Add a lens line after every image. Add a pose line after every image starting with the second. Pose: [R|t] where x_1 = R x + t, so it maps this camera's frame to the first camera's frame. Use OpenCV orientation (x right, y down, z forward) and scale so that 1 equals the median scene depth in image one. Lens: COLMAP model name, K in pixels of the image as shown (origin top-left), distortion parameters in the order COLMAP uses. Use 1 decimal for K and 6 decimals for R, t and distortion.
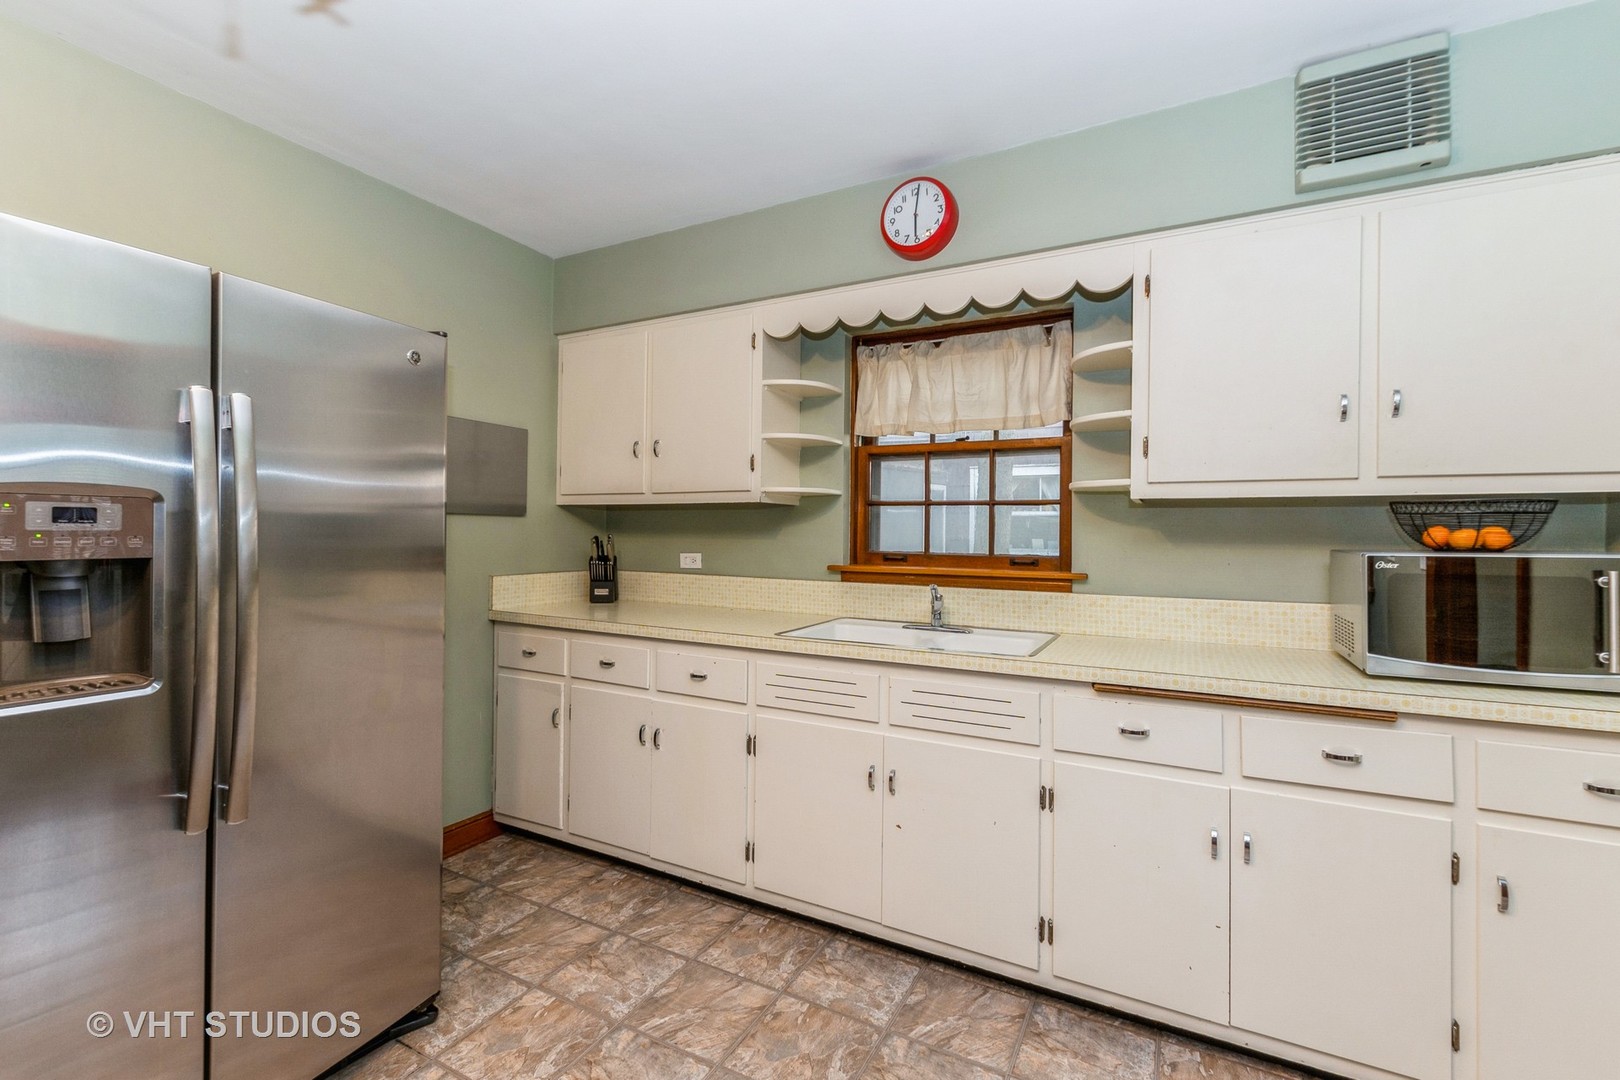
lens RADIAL K [[704.3, 0, 809.2], [0, 704.3, 529.5], [0, 0, 1]] dist [0.002511, -0.003163]
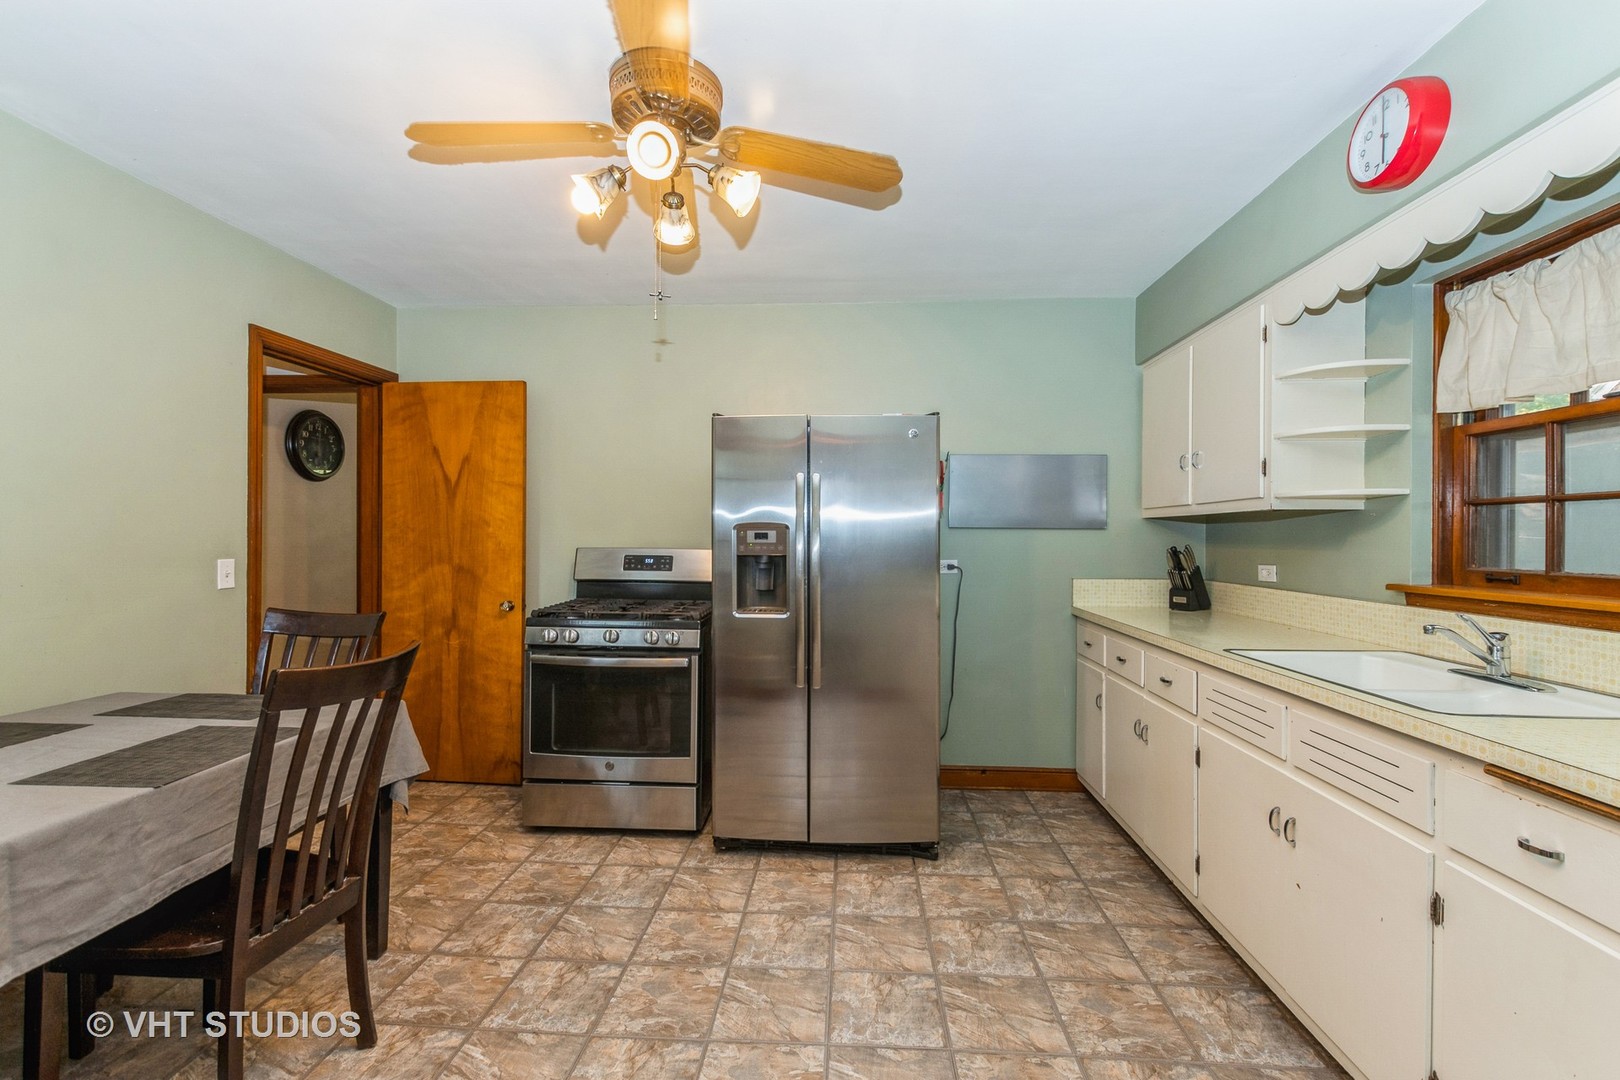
lens RADIAL K [[704.3, 0, 808.1], [0, 704.3, 542.5], [0, 0, 1]] dist [0.002511, -0.003163]
pose [[0.403957, -0.003191, -0.914773, 0.556103], [0.004710, 0.999988, -0.001409, 0.002511], [0.914766, -0.003739, 0.403967, 0.091075]]
